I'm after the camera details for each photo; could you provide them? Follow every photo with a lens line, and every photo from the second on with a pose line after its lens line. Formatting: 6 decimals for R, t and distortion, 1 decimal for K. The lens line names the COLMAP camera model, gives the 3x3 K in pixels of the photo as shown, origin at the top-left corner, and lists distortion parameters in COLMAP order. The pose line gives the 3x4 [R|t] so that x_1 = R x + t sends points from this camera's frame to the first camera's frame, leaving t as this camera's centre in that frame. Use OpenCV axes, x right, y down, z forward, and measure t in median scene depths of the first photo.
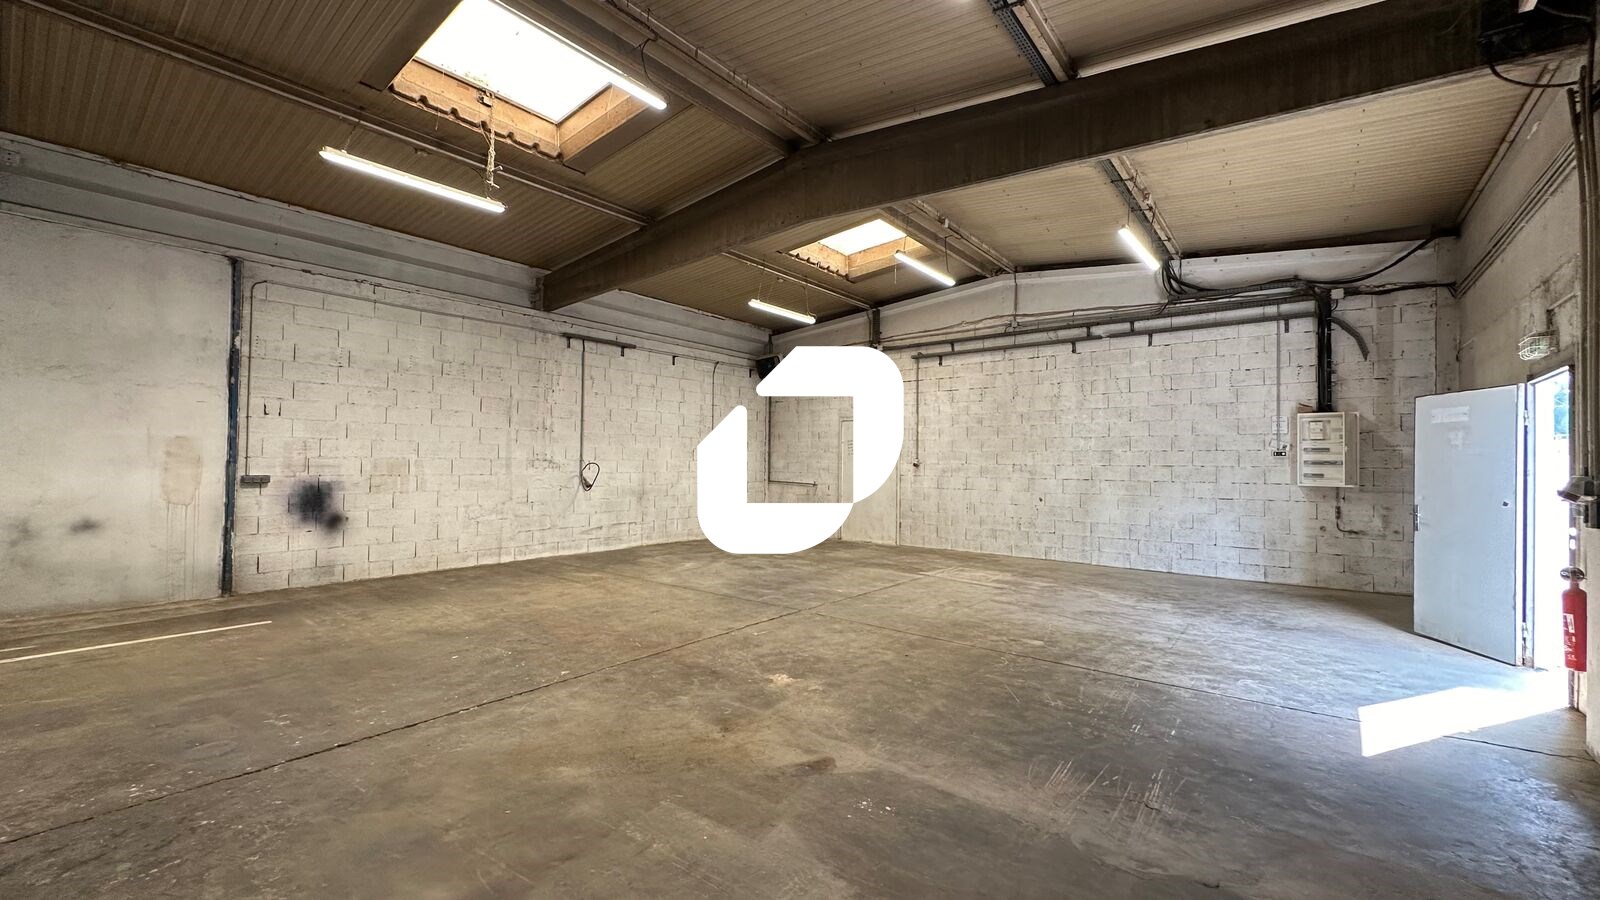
lens RADIAL K [[637.4, 0, 800.4], [0, 637.4, 455.8], [0, 0, 1]] dist [-0.003247, 0.000464]
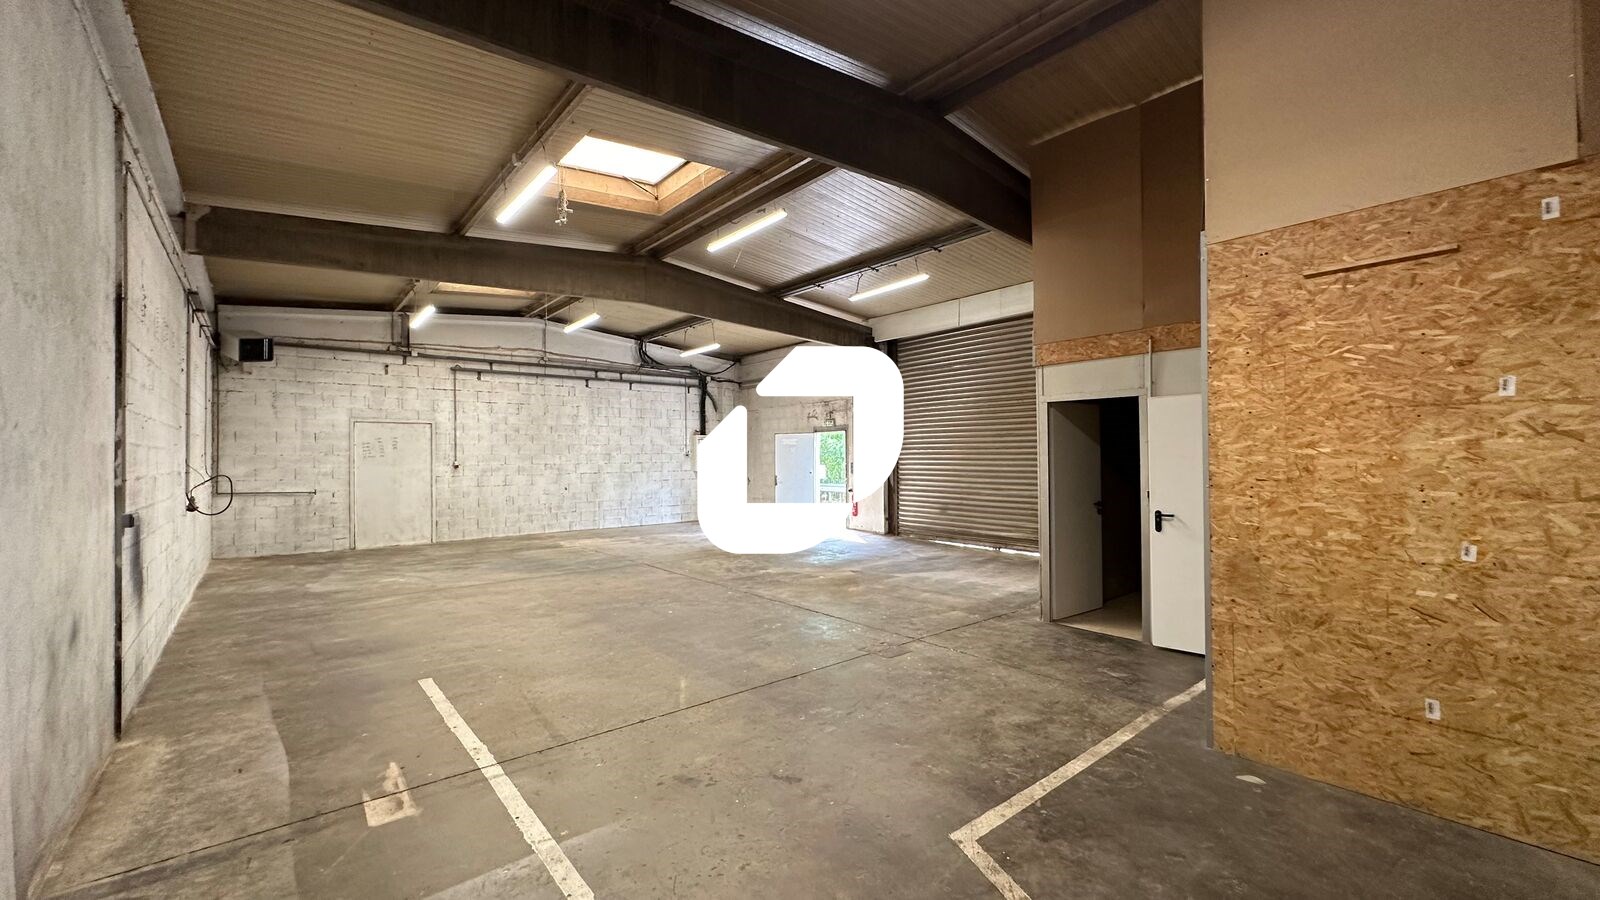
lens RADIAL K [[637.4, 0, 803.4], [0, 637.4, 448.2], [0, 0, 1]] dist [-0.003247, 0.000464]
pose [[0.191620, 0.002442, 0.981466, -0.972666], [0.002138, 0.999993, -0.002905, -0.016146], [-0.981467, 0.002655, 0.191614, 0.242436]]
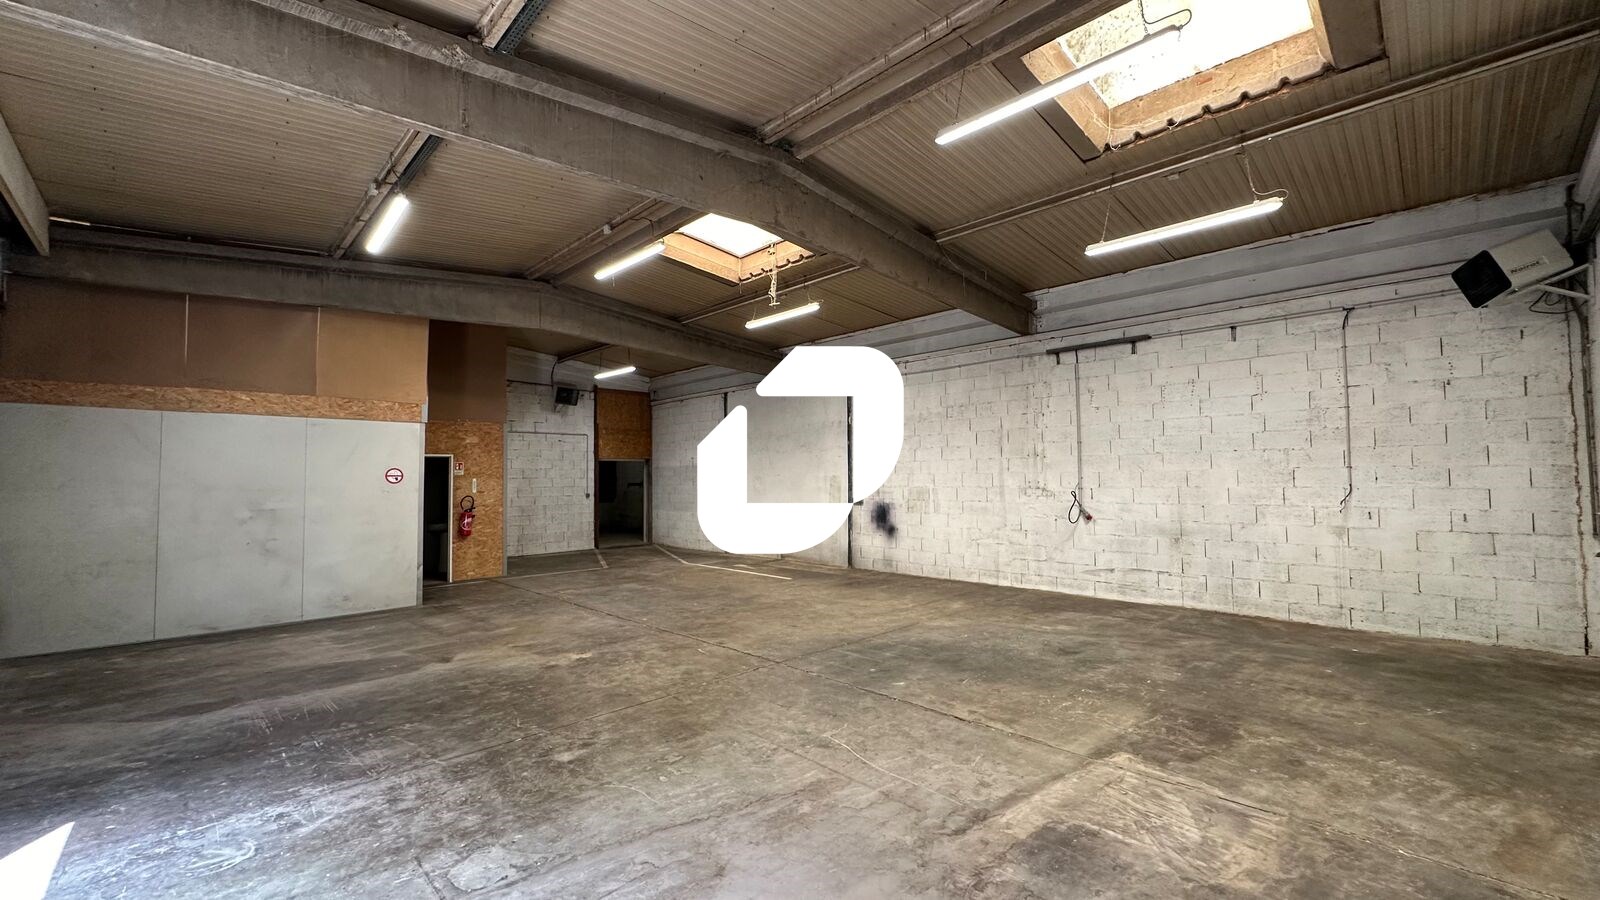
lens RADIAL K [[637.4, 0, 799.8], [0, 637.4, 455.8], [0, 0, 1]] dist [-0.003247, 0.000464]
pose [[-0.122210, -0.045284, -0.991471, 0.628904], [0.016759, 0.998722, -0.047681, -0.001908], [0.992363, -0.022443, -0.121295, 0.805059]]
